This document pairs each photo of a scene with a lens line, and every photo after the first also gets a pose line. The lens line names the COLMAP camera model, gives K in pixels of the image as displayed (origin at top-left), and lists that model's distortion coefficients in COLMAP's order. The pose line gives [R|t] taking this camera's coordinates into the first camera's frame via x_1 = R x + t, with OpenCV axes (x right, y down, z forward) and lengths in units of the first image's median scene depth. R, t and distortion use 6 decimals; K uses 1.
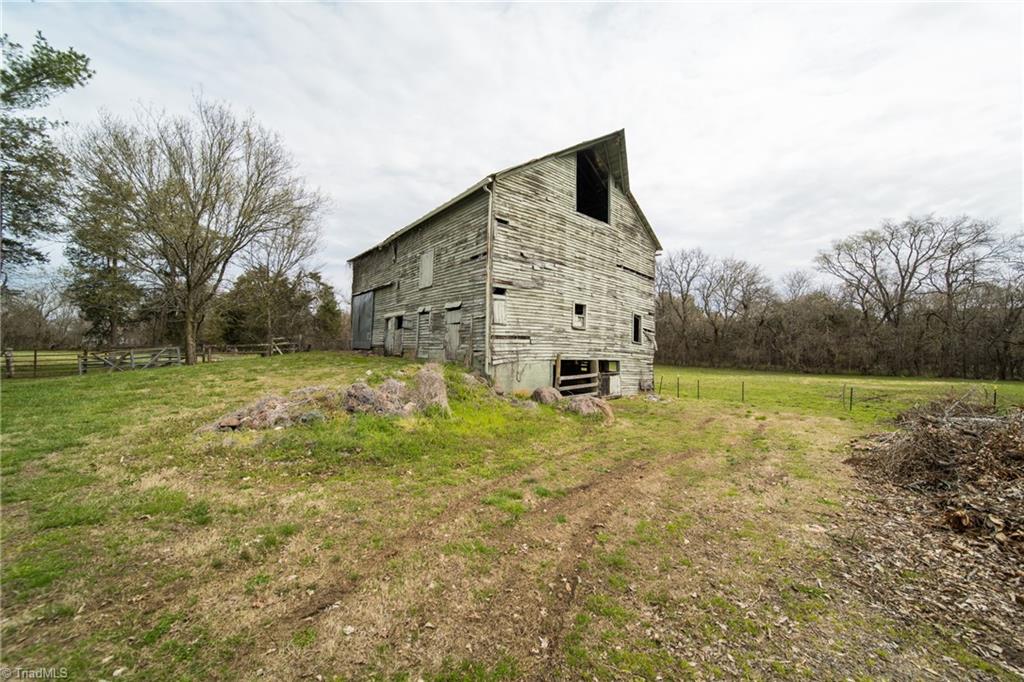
lens RADIAL K [[363.6, 0, 512.7], [0, 363.6, 342.8], [0, 0, 1]] dist [-0.001711, -0.000350]
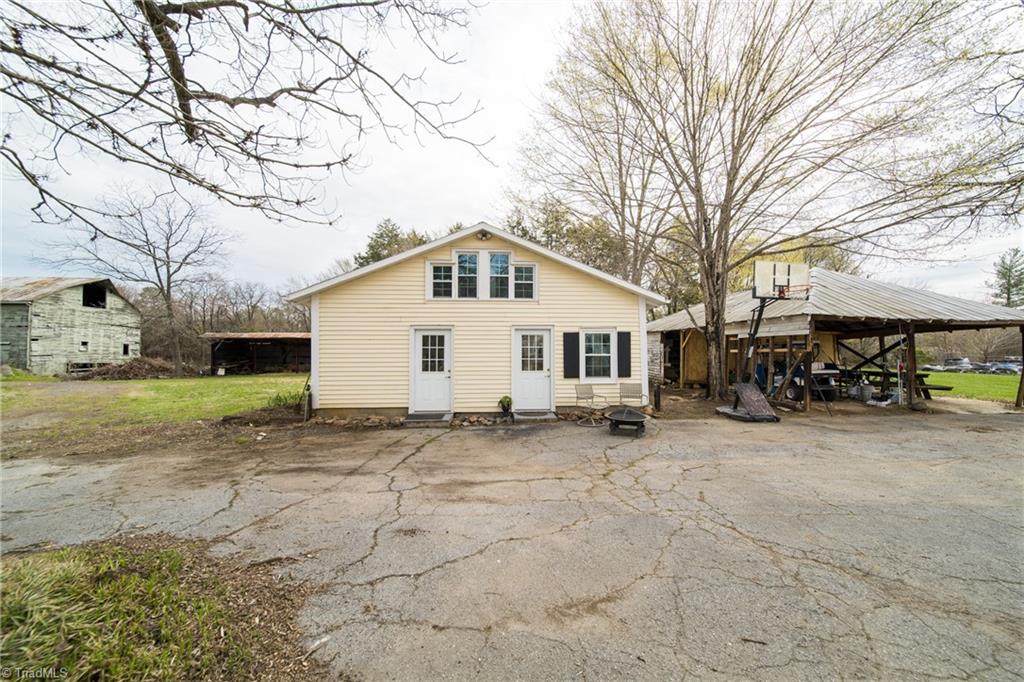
lens RADIAL K [[363.6, 0, 512.7], [0, 363.6, 342.8], [0, 0, 1]] dist [-0.001711, -0.000350]
pose [[0.618753, 0.008091, 0.785544, 0.044996], [-0.004671, 0.999967, -0.006619, -0.099748], [-0.785572, 0.000426, 0.618770, -3.173279]]
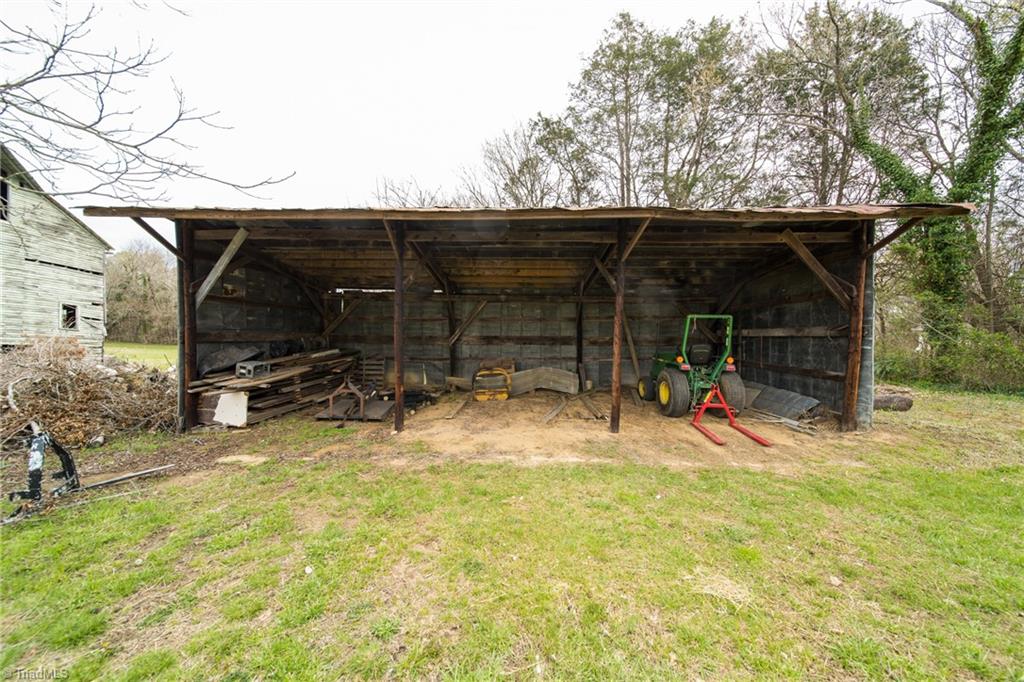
lens RADIAL K [[363.6, 0, 512.7], [0, 363.6, 342.8], [0, 0, 1]] dist [-0.001711, -0.000350]
pose [[0.688280, -0.017229, 0.725241, 0.591516], [-0.017865, 0.999012, 0.040687, -0.034487], [-0.725225, -0.040960, 0.687292, -1.000454]]
